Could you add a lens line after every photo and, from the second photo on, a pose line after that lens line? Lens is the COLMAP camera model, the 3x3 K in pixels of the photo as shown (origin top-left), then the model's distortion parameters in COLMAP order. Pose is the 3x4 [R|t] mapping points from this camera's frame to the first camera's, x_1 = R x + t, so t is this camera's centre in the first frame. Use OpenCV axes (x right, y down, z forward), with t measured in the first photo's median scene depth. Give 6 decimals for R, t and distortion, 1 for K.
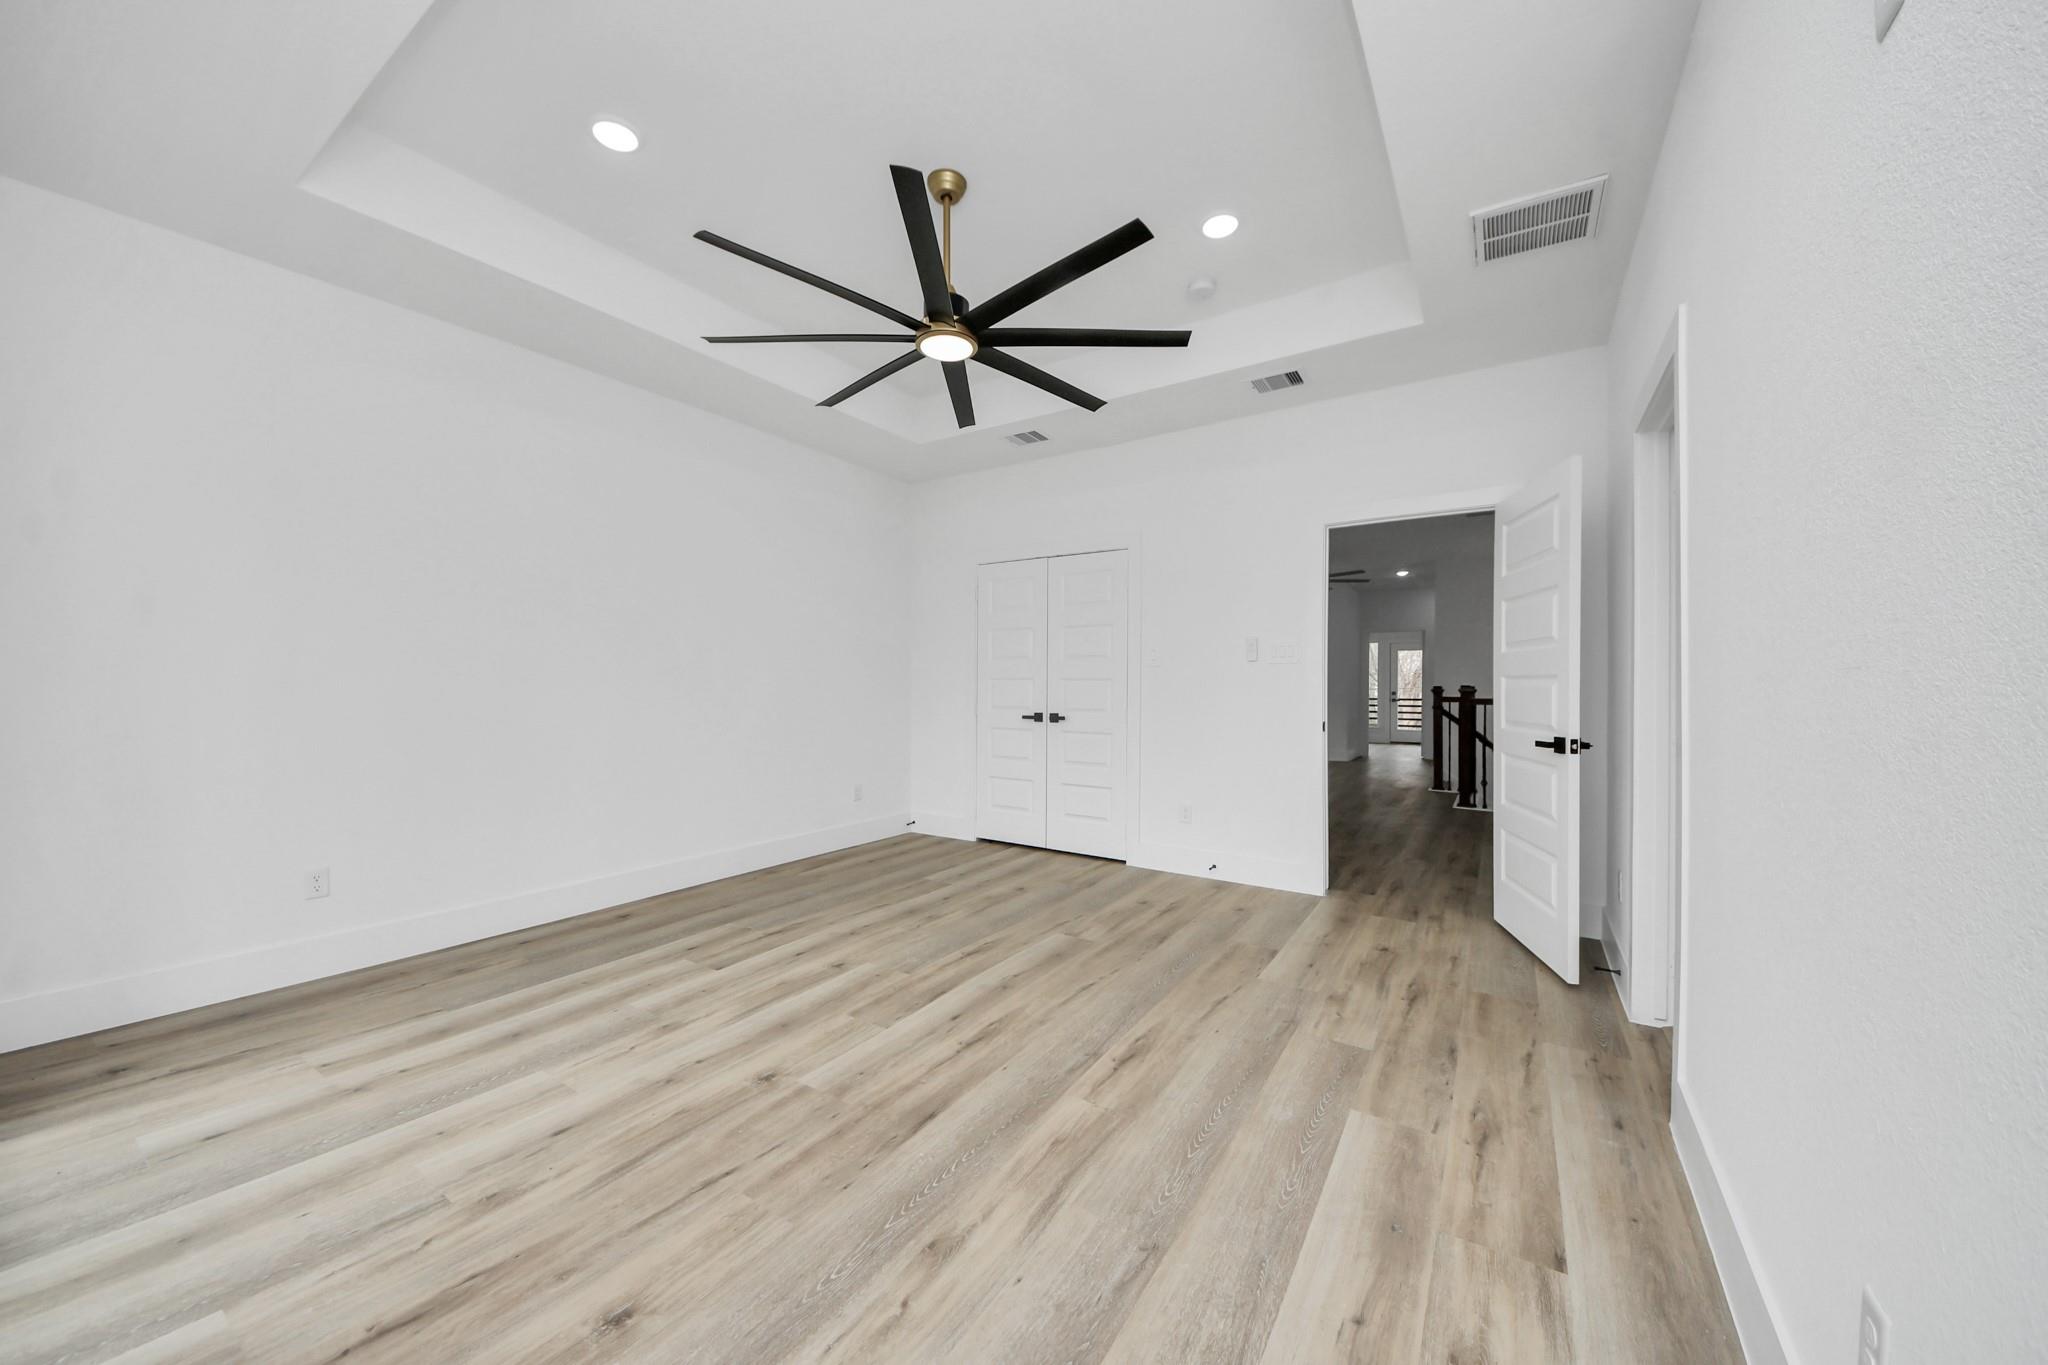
lens RADIAL K [[740.7, 0, 1012.4], [0, 740.7, 684.8], [0, 0, 1]] dist [-0.000424, -0.008095]
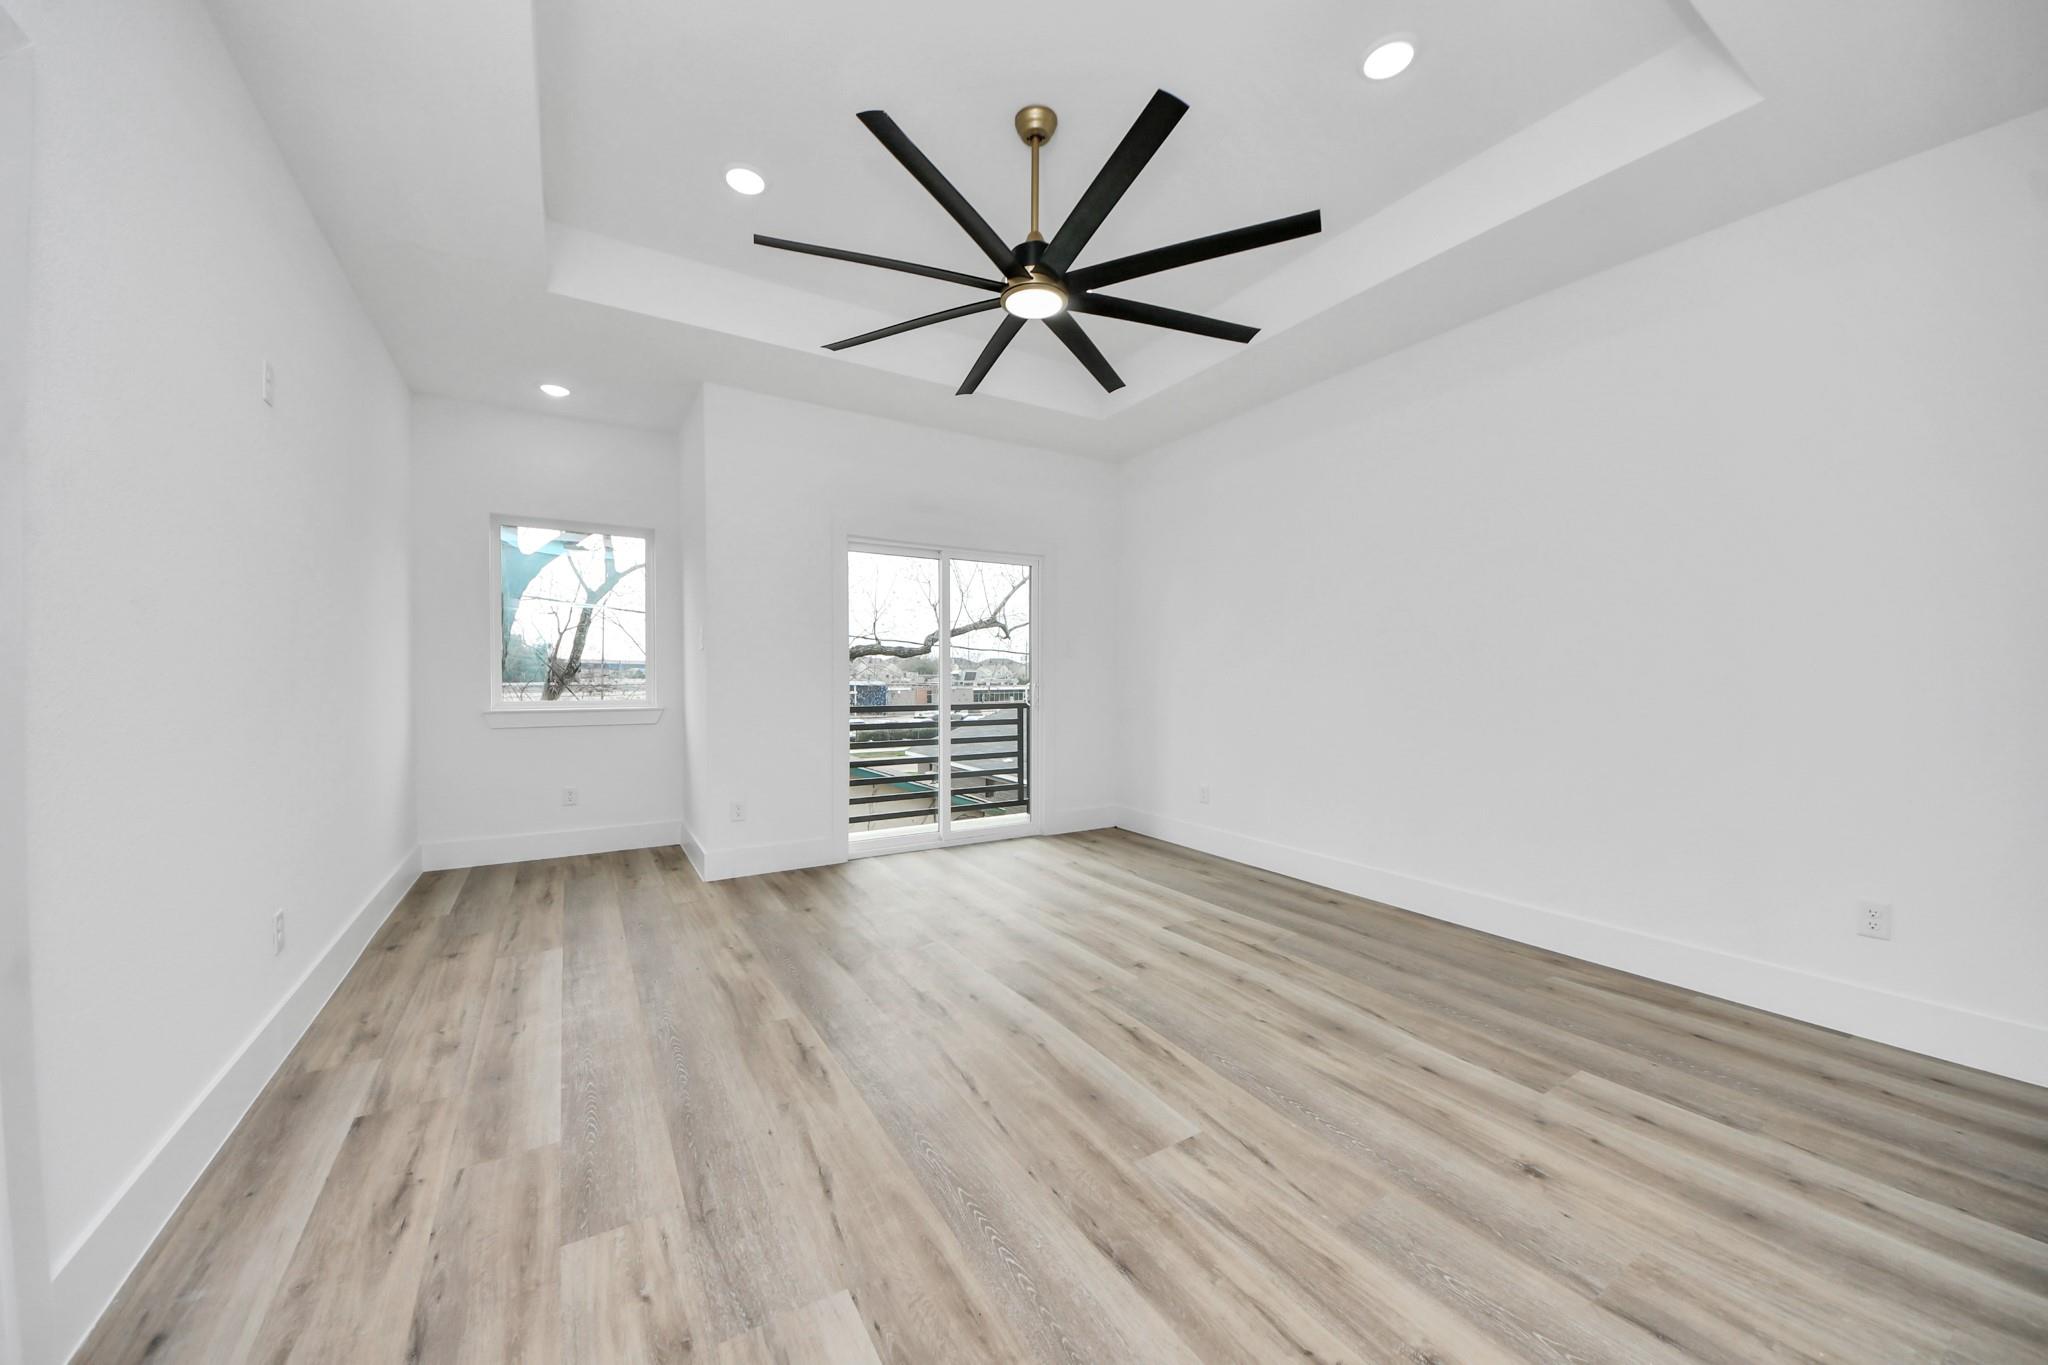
lens RADIAL K [[740.7, 0, 1012.4], [0, 740.7, 684.8], [0, 0, 1]] dist [-0.000424, -0.008095]
pose [[-0.431044, 0.017259, -0.902166, 0.751118], [-0.010048, 0.999663, 0.023925, -0.001674], [0.902275, 0.019377, -0.430725, 1.378022]]
